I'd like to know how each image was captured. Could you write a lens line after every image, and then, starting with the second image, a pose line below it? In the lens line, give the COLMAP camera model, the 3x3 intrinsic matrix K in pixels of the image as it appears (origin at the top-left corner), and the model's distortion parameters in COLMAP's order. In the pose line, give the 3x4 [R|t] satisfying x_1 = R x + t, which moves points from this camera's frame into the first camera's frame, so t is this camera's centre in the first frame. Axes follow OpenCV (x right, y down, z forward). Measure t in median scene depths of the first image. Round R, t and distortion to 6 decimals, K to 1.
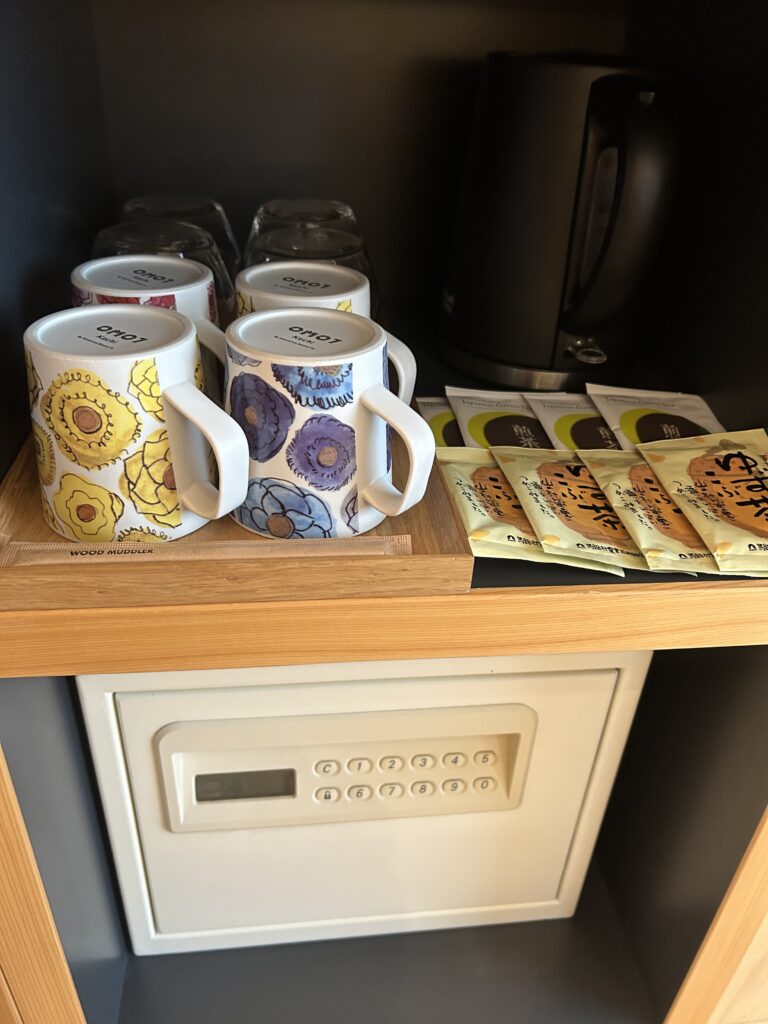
lens RADIAL K [[775.3, 0, 383.0], [0, 775.3, 512.3], [0, 0, 1]] dist [0.014044, -0.001347]
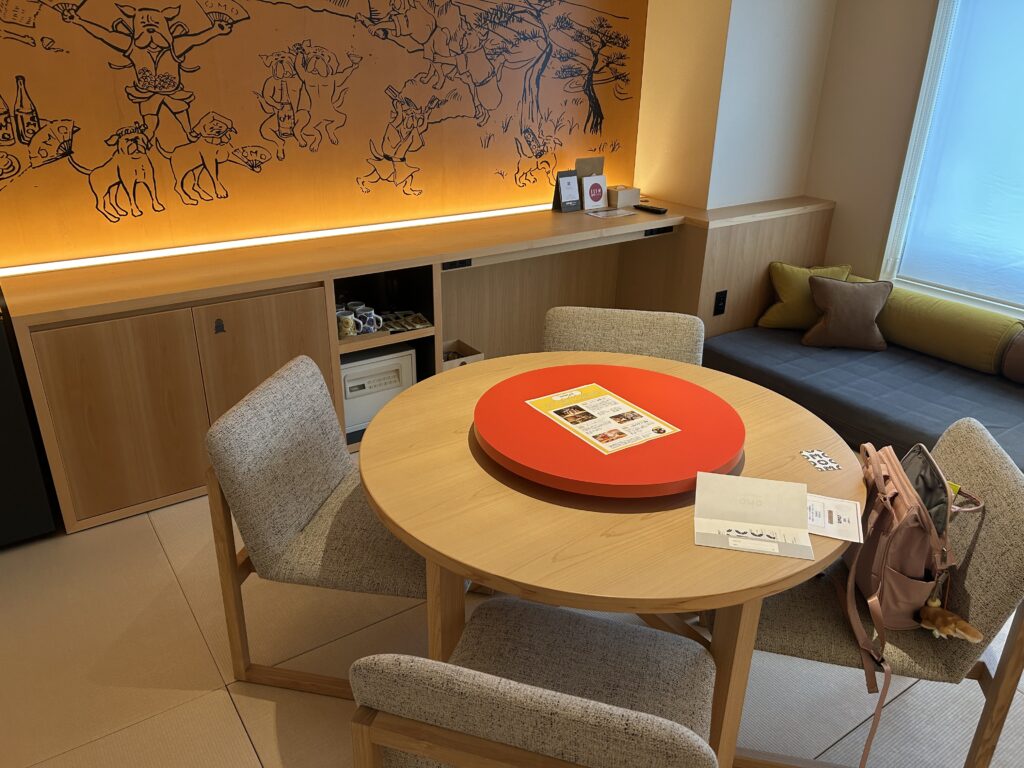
lens RADIAL K [[775.3, 0, 511.3], [0, 775.3, 384.7], [0, 0, 1]] dist [0.014044, -0.001347]
pose [[0.873067, -0.222516, 0.433867, -2.565410], [0.277687, 0.958311, -0.067299, 1.579242], [-0.400805, 0.179236, 0.898460, -7.155712]]
